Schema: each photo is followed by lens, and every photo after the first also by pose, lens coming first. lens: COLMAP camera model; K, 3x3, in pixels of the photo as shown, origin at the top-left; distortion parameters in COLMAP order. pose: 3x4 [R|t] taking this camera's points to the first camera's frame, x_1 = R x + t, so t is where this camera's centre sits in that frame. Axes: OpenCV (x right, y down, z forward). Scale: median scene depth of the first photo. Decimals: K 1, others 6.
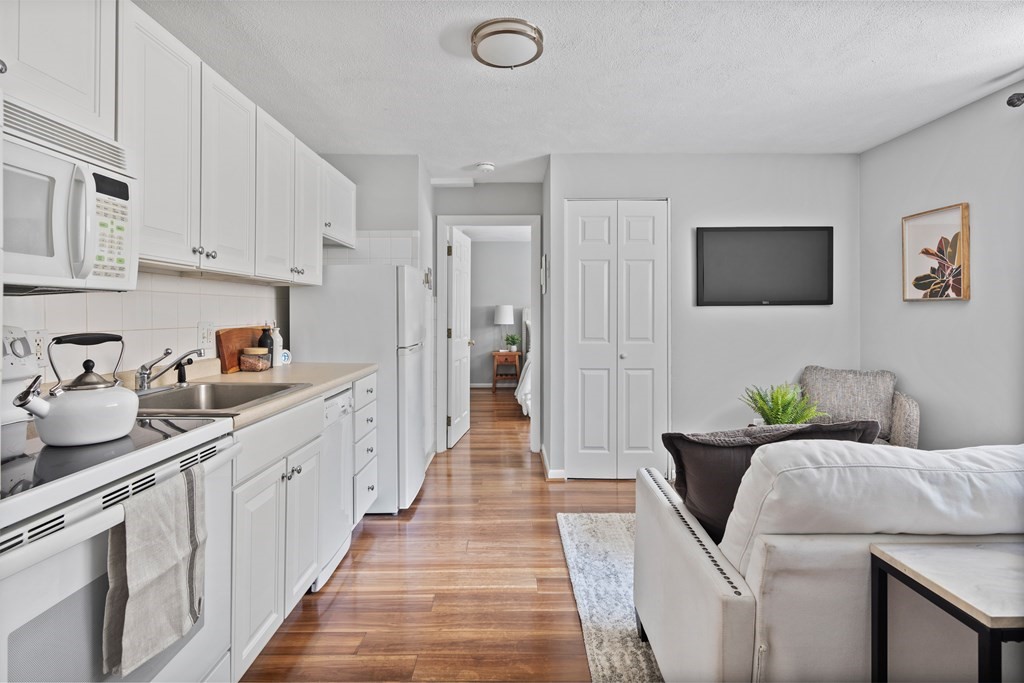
lens RADIAL K [[496.2, 0, 512.0], [0, 496.2, 313.2], [0, 0, 1]] dist [0.005650, -0.005688]
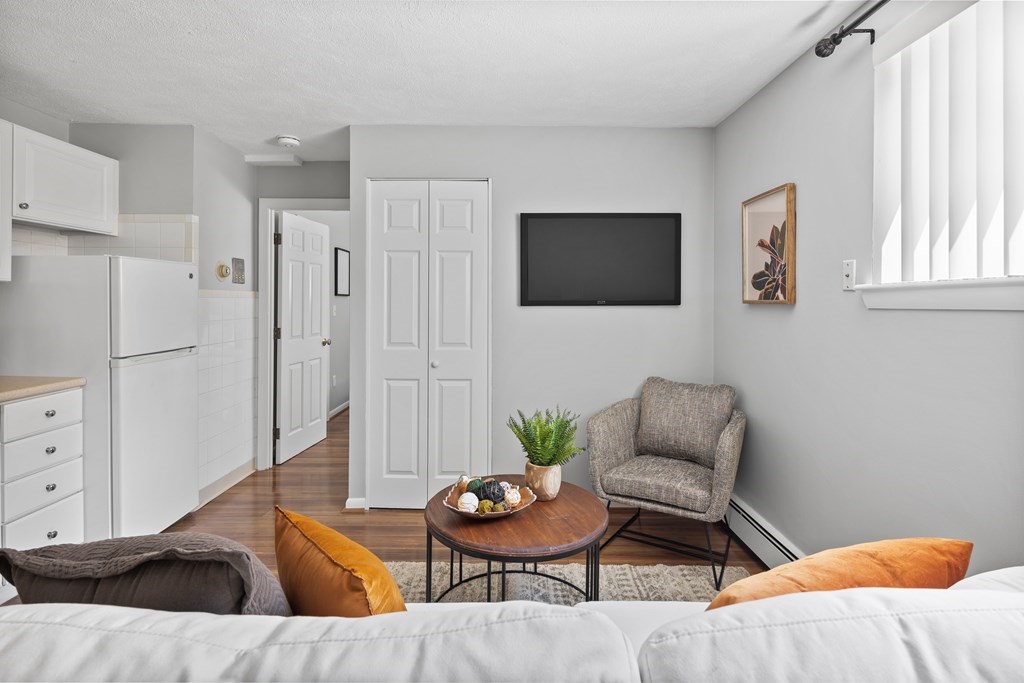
lens RADIAL K [[496.0, 0, 511.8], [0, 496.0, 305.2], [0, 0, 1]] dist [-0.001590, -0.002174]
pose [[0.999949, 0.004719, 0.008890, 0.446264], [-0.004778, 0.999967, 0.006605, -0.027121], [-0.008859, -0.006647, 0.999939, 0.195764]]
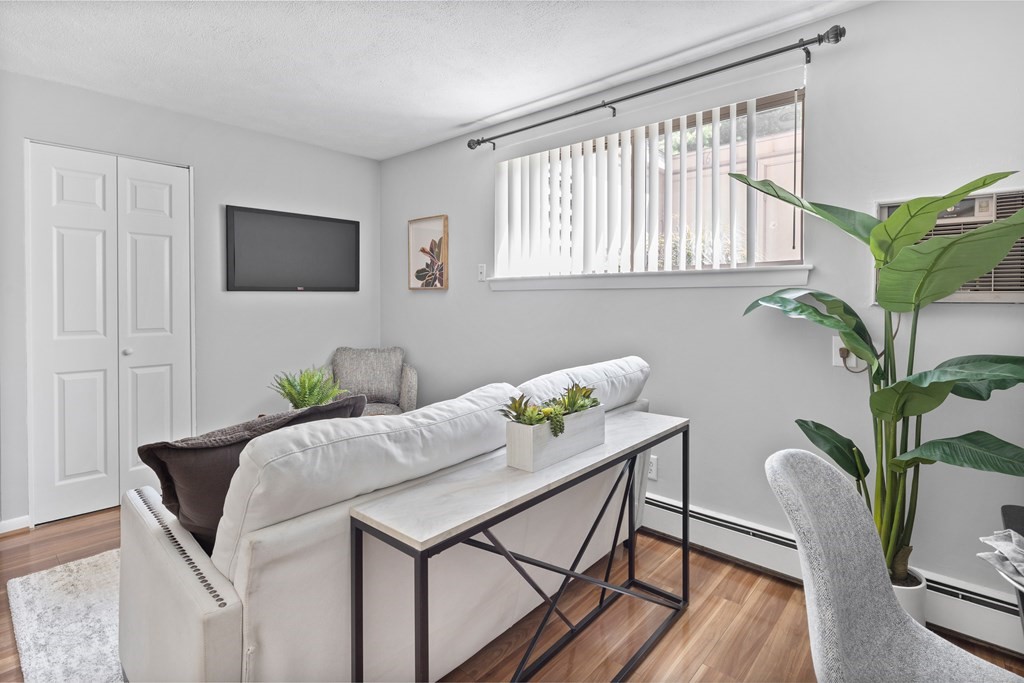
lens RADIAL K [[496.0, 0, 511.8], [0, 496.0, 305.2], [0, 0, 1]] dist [-0.001590, -0.002174]
pose [[0.665000, -0.008412, 0.746796, 0.049658], [-0.002486, 0.999906, 0.013477, -0.002272], [-0.746839, -0.010819, 0.664917, -0.001923]]
